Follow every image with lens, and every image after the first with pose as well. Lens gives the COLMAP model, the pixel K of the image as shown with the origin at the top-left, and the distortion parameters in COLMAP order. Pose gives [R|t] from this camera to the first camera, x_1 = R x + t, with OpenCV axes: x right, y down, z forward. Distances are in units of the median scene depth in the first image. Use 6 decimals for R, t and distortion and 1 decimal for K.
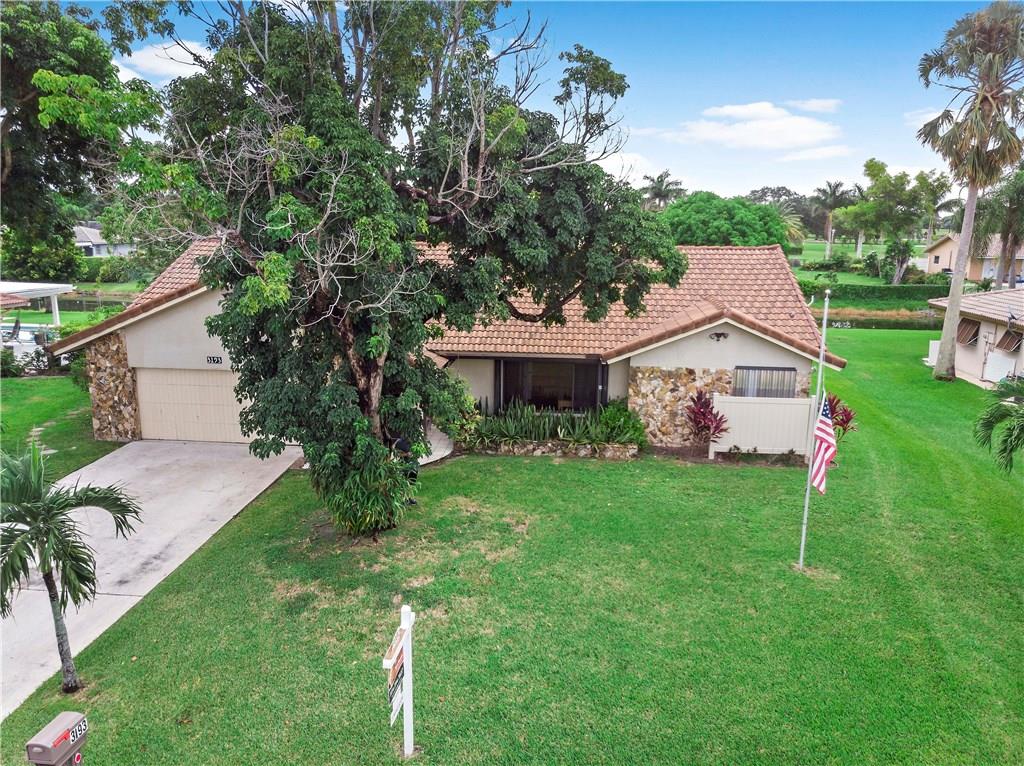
lens RADIAL K [[746.2, 0, 512.0], [0, 746.2, 383.0], [0, 0, 1]] dist [0.012819, 0.005424]
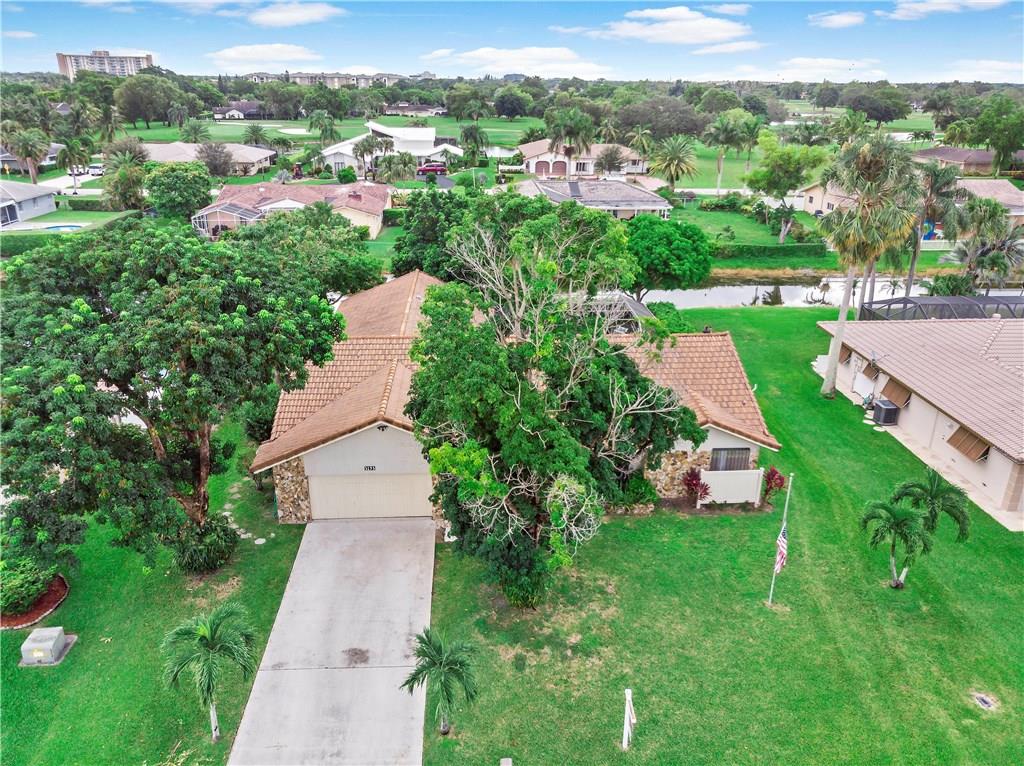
lens RADIAL K [[746.2, 0, 512.0], [0, 746.2, 383.0], [0, 0, 1]] dist [0.012819, 0.005424]
pose [[0.987135, -0.059609, 0.148361, -0.411876], [0.033684, 0.984612, 0.171480, -0.537649], [-0.156300, -0.164276, 0.973953, -0.520600]]
